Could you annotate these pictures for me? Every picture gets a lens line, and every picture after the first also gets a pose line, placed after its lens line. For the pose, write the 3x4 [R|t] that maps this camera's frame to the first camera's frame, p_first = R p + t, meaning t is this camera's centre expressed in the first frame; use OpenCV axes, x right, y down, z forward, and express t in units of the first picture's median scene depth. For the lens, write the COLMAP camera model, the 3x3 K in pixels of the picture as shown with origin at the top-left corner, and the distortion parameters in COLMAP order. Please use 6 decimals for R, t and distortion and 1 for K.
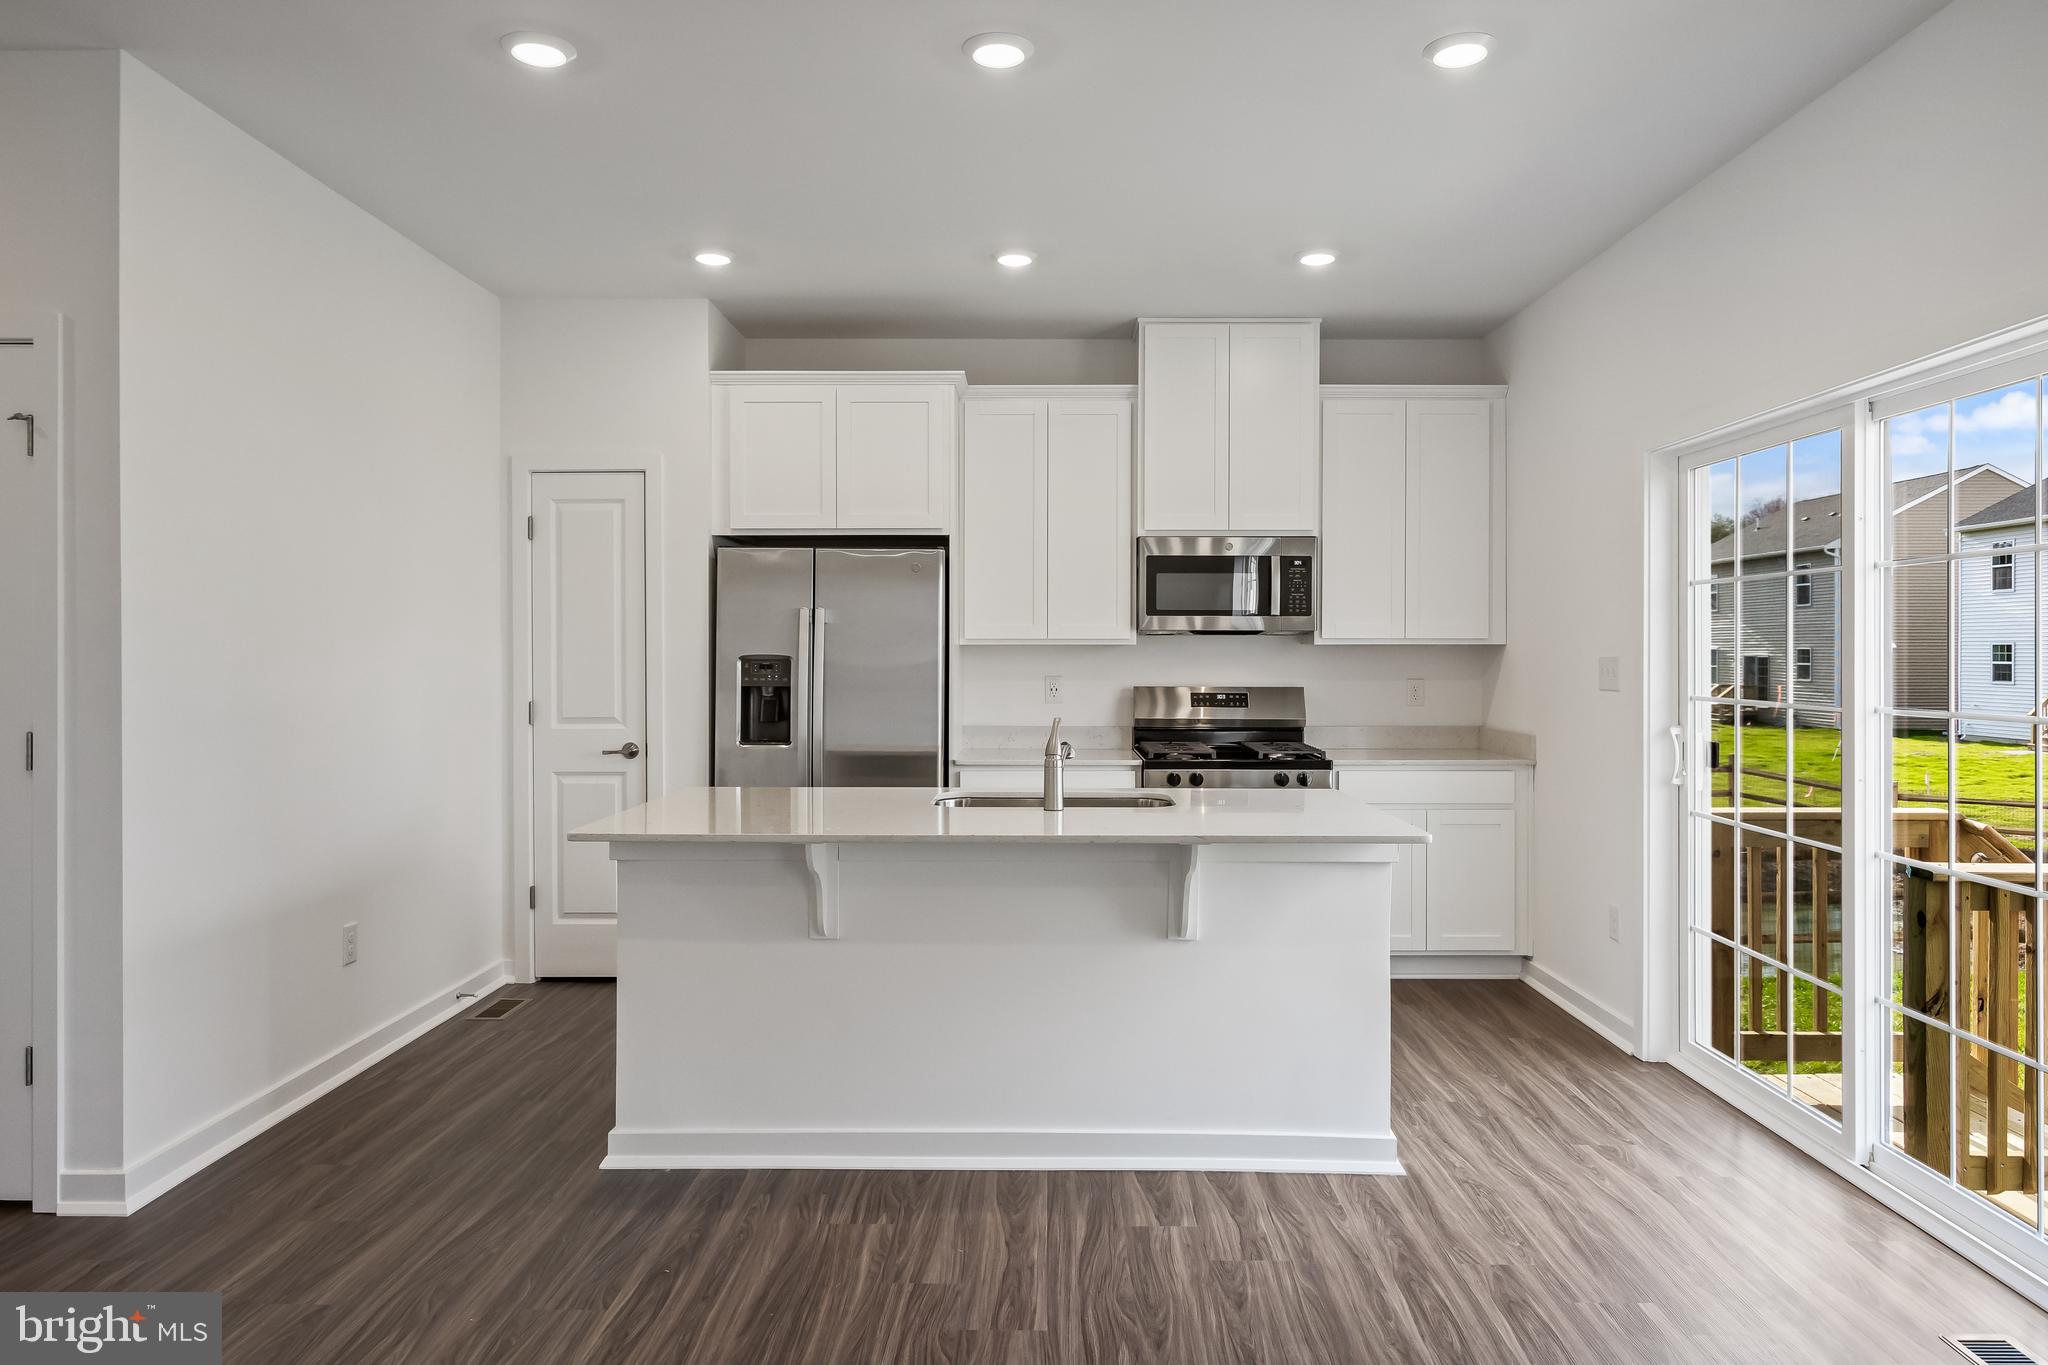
lens RADIAL K [[1263.6, 0, 1025.9], [0, 1263.6, 657.7], [0, 0, 1]] dist [-0.019025, -0.000013]
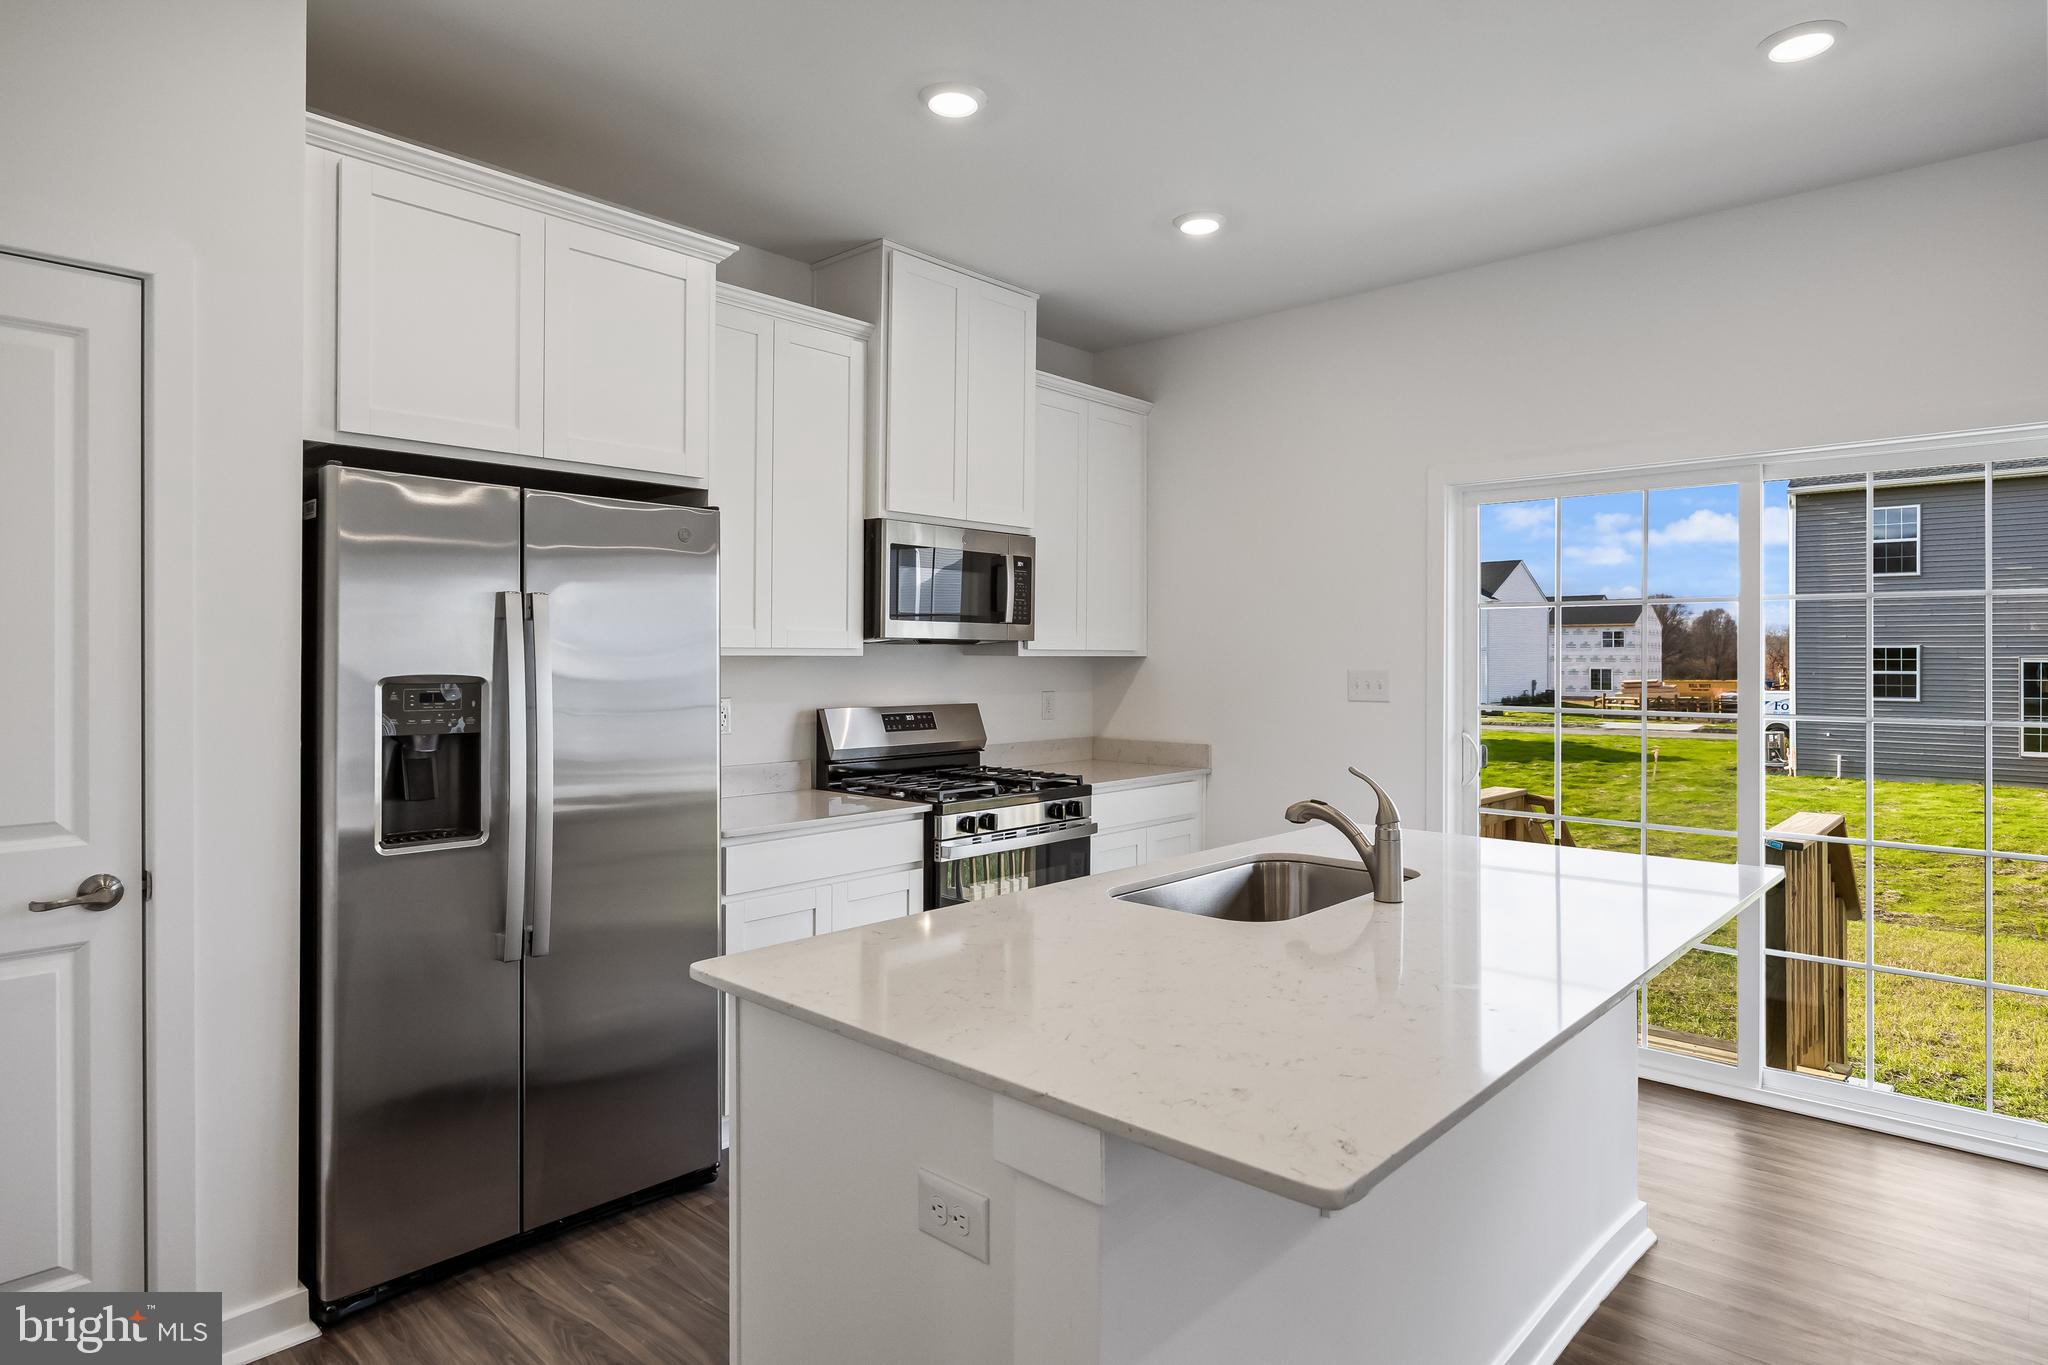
lens RADIAL K [[1153.6, 0, 1051.4], [0, 1153.6, 651.8], [0, 0, 1]] dist [-0.001809, -0.000164]
pose [[0.653078, 0.003992, 0.757280, -0.393361], [0.000079, 0.999986, -0.005340, -0.009565], [-0.757291, 0.003547, 0.653068, 0.464292]]
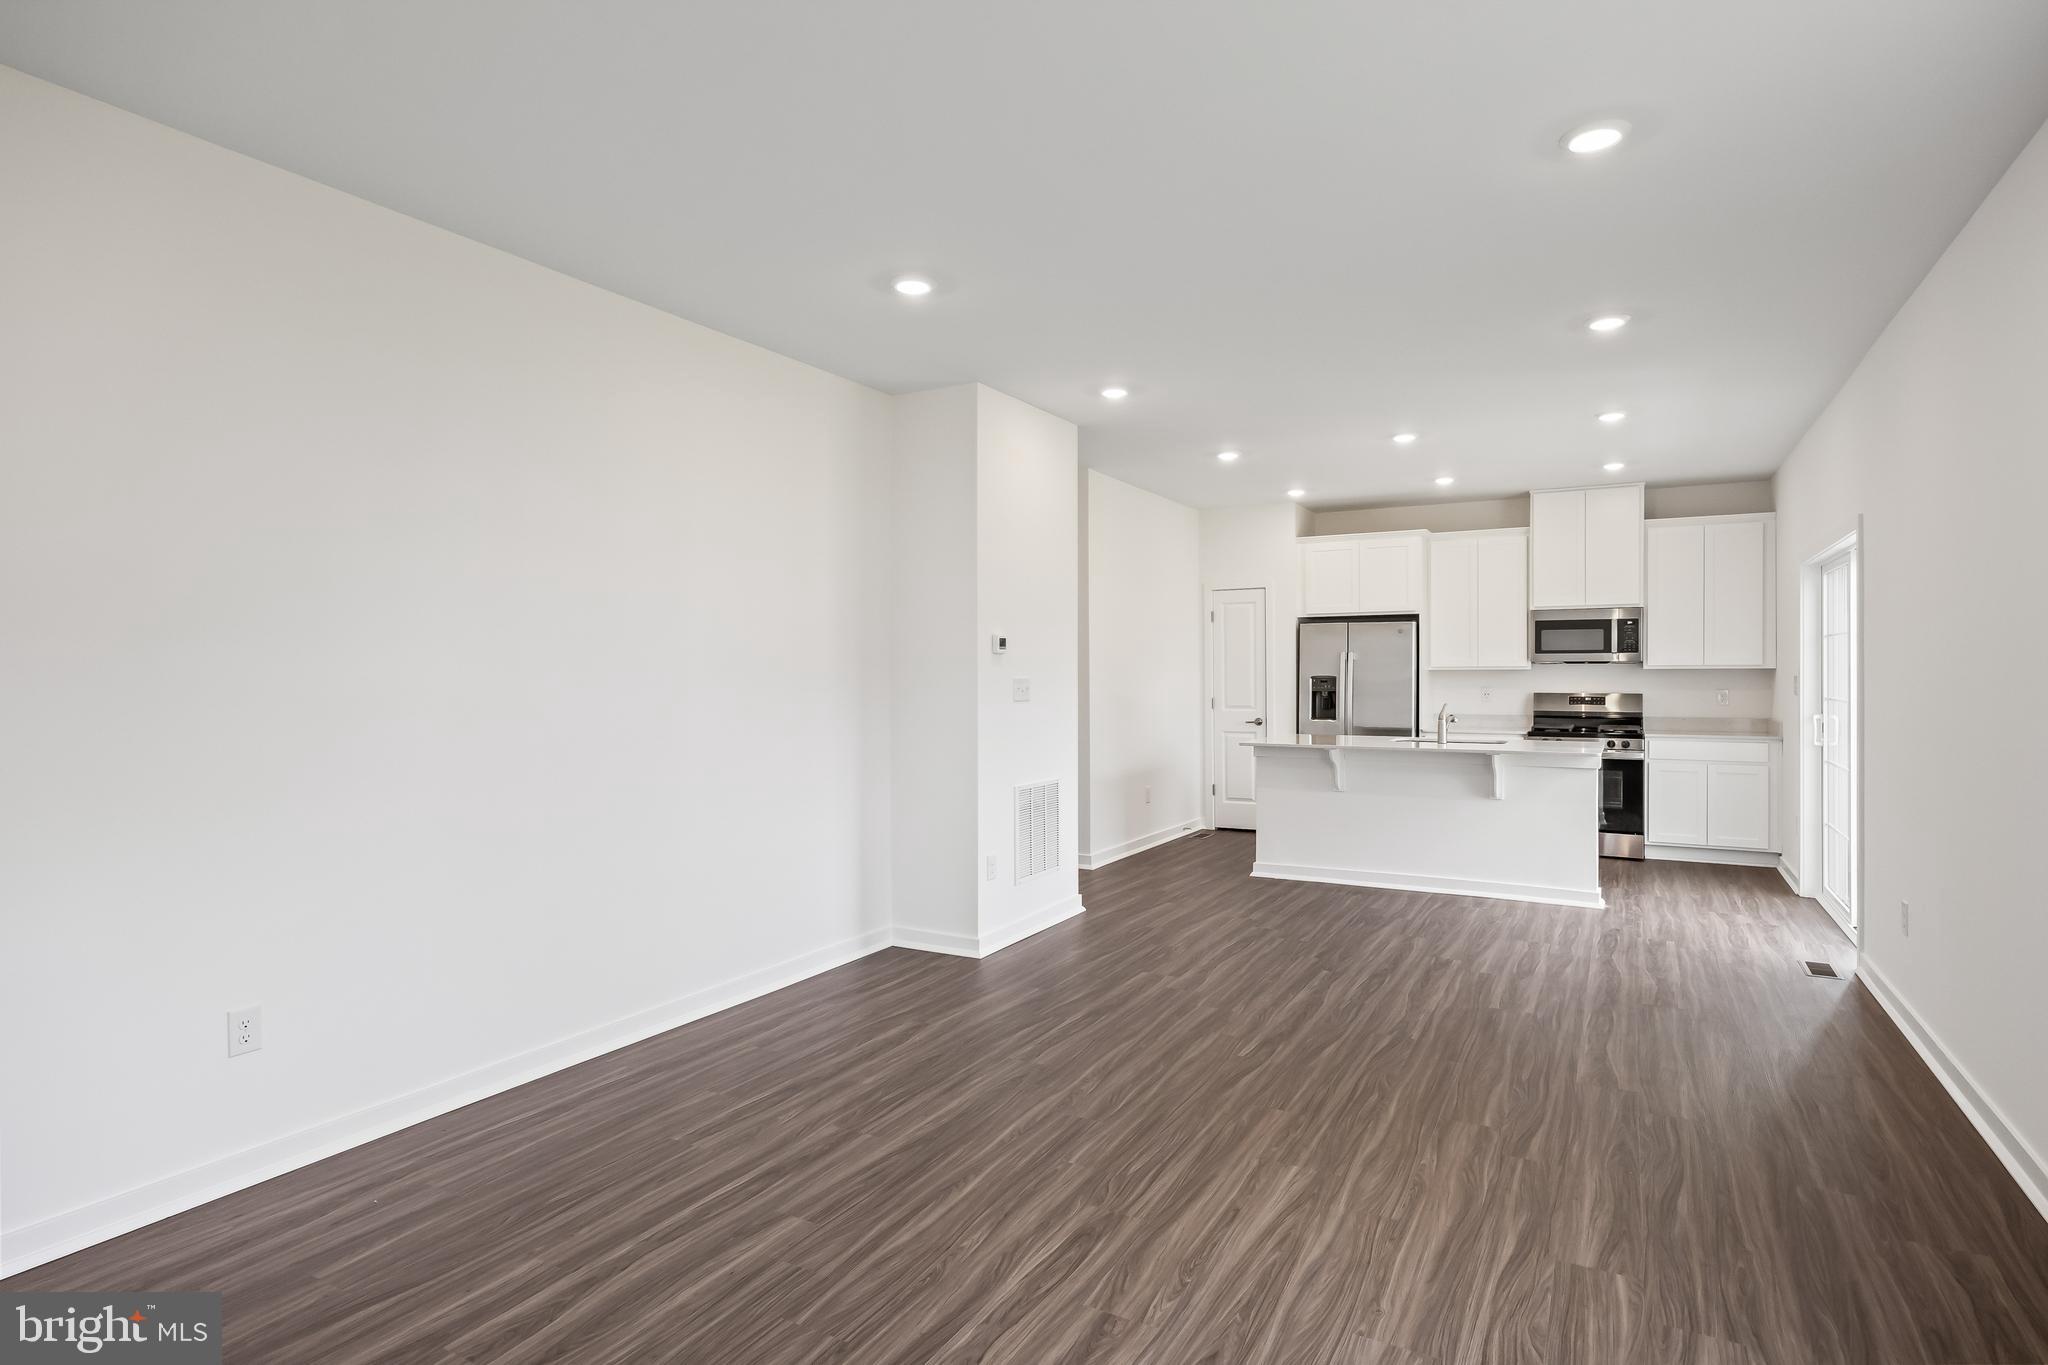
lens RADIAL K [[1048.1, 0, 1052.1], [0, 1048.1, 678.3], [0, 0, 1]] dist [-0.006281, -0.002188]
pose [[0.883231, -0.001315, -0.468936, 0.192458], [0.001986, 0.999998, 0.000937, -0.000629], [0.468933, -0.001758, 0.883232, -0.674075]]
